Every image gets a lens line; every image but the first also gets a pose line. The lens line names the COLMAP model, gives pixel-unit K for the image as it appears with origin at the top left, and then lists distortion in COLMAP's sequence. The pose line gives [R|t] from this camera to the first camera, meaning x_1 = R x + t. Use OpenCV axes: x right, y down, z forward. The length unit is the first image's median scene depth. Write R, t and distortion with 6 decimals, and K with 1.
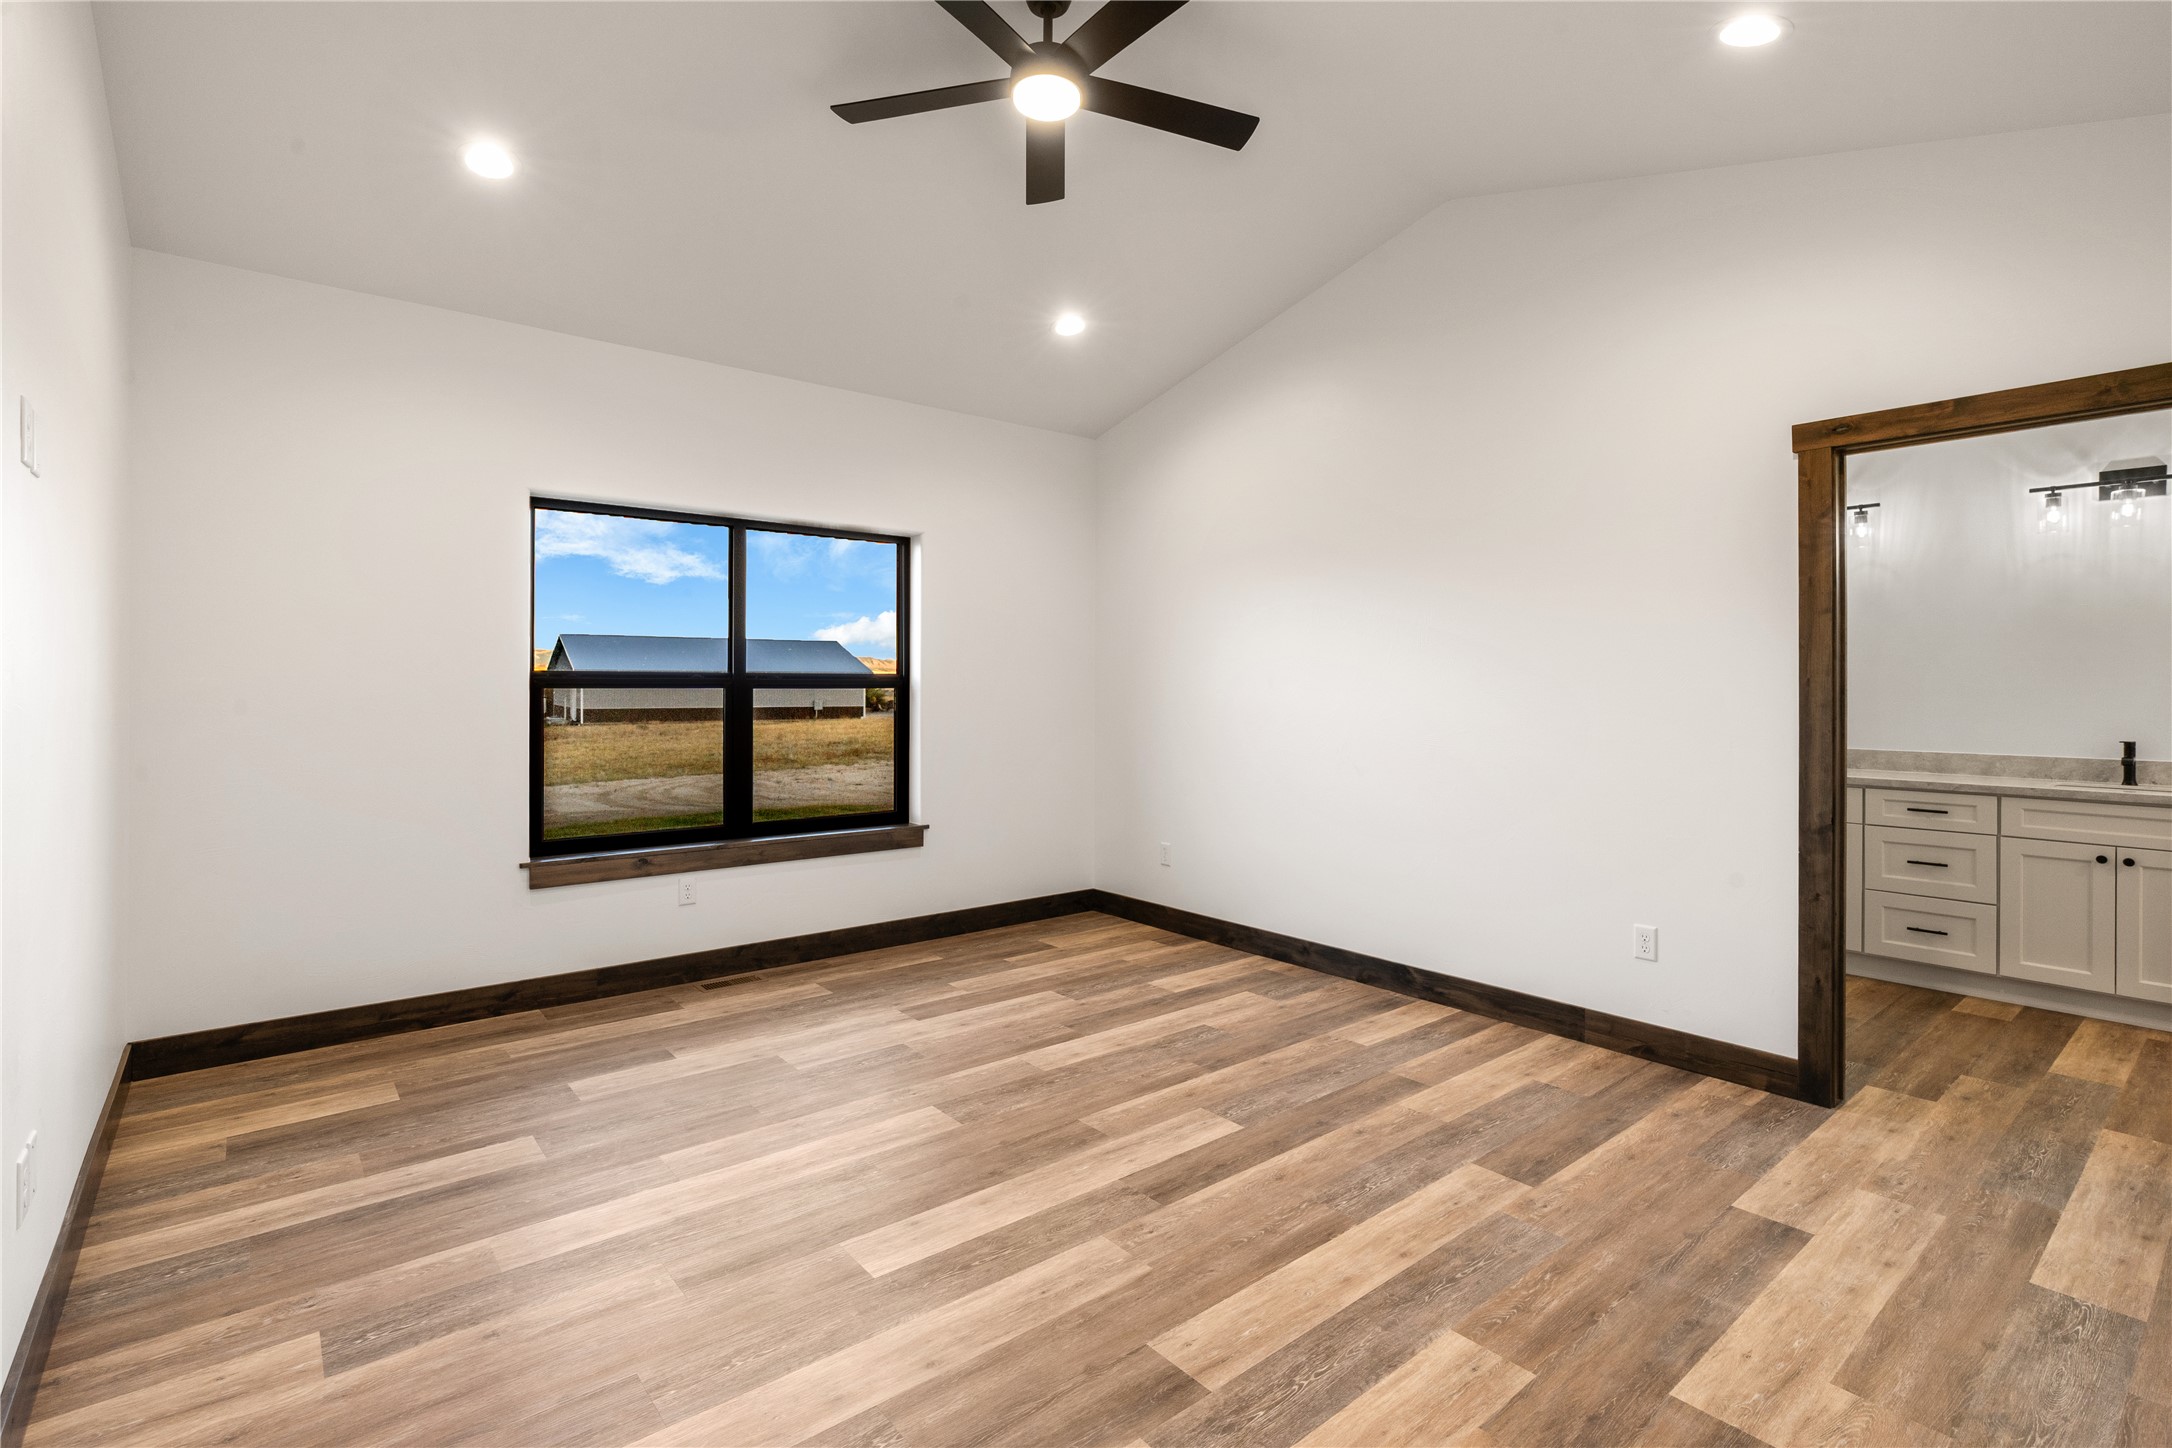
lens RADIAL K [[1005.3, 0, 1085.3], [0, 1005.3, 687.7], [0, 0, 1]] dist [-0.010404, 0.001942]
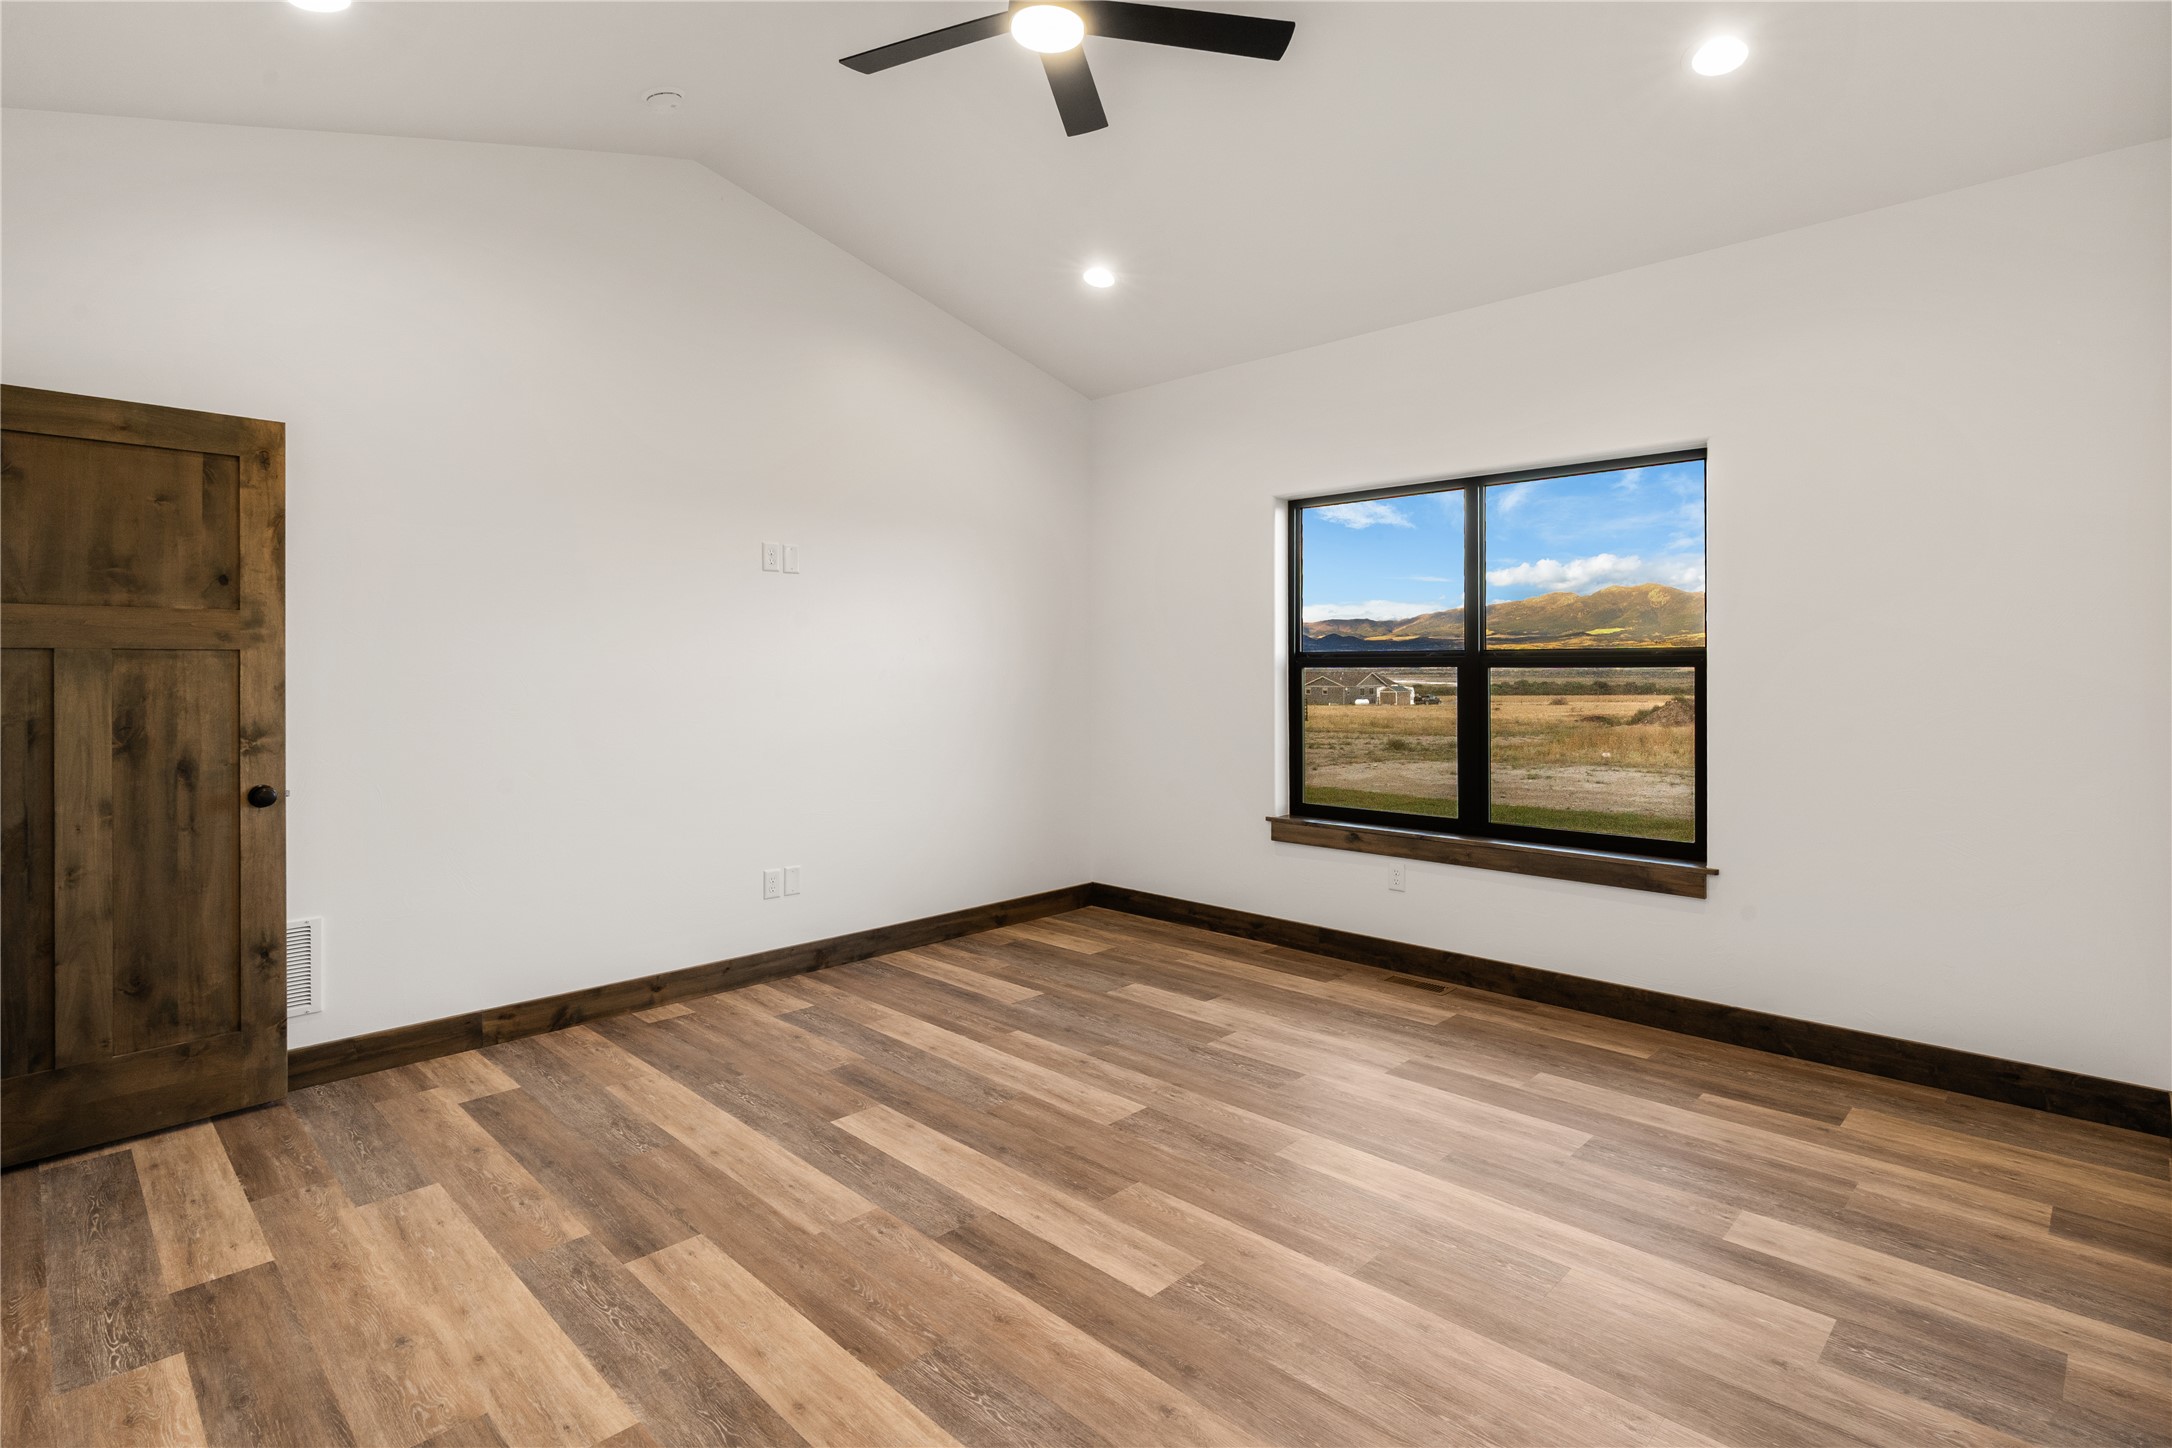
lens RADIAL K [[1070.3, 0, 1084.4], [0, 1070.3, 750.3], [0, 0, 1]] dist [-0.003361, -0.000601]
pose [[0.103886, 0.077163, -0.991591, 0.647482], [0.003831, 0.996947, 0.077981, -0.000720], [0.994582, -0.011900, 0.103274, 0.659567]]
